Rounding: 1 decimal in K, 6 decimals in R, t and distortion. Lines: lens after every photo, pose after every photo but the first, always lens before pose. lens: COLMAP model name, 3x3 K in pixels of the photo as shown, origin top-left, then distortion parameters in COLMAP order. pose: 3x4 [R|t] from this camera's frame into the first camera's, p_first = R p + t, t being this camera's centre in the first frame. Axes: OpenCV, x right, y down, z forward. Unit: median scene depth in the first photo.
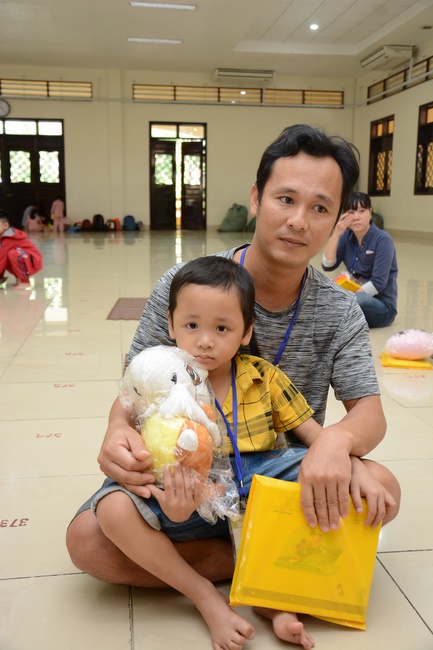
lens RADIAL K [[677.4, 0, 216.5], [0, 677.4, 325.0], [0, 0, 1]] dist [0.028413, 0.053876]
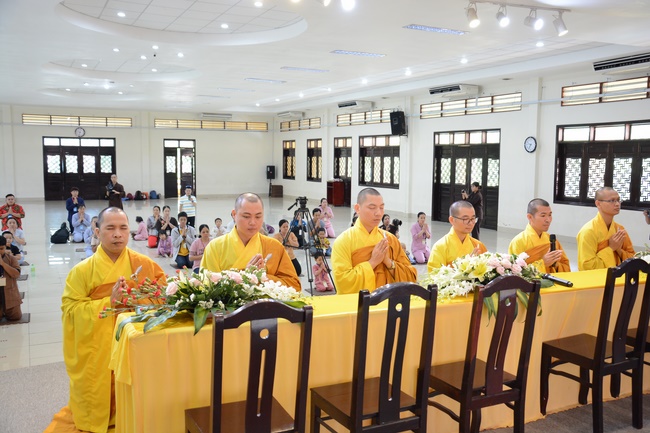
lens RADIAL K [[611.9, 0, 325.0], [0, 611.9, 216.5], [0, 0, 1]] dist [-0.018114, 0.002388]
pose [[0.950898, -0.028304, 0.308208, -0.199606], [0.052020, 0.996259, -0.069004, 0.040911], [-0.305102, 0.081648, 0.948813, -0.660638]]
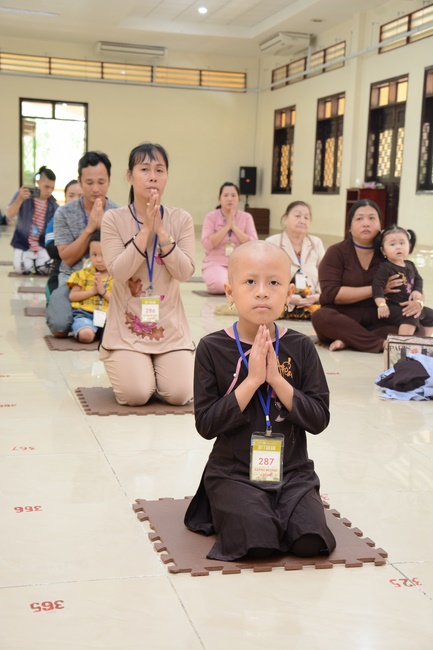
lens RADIAL K [[983.6, 0, 216.5], [0, 983.6, 325.0], [0, 0, 1]] dist [0.219692, -0.034413]
pose [[0.994452, 0.015392, 0.104059, 0.020902], [-0.010642, 0.998882, -0.046050, 0.042040], [-0.104652, 0.044687, 0.993504, -0.267596]]
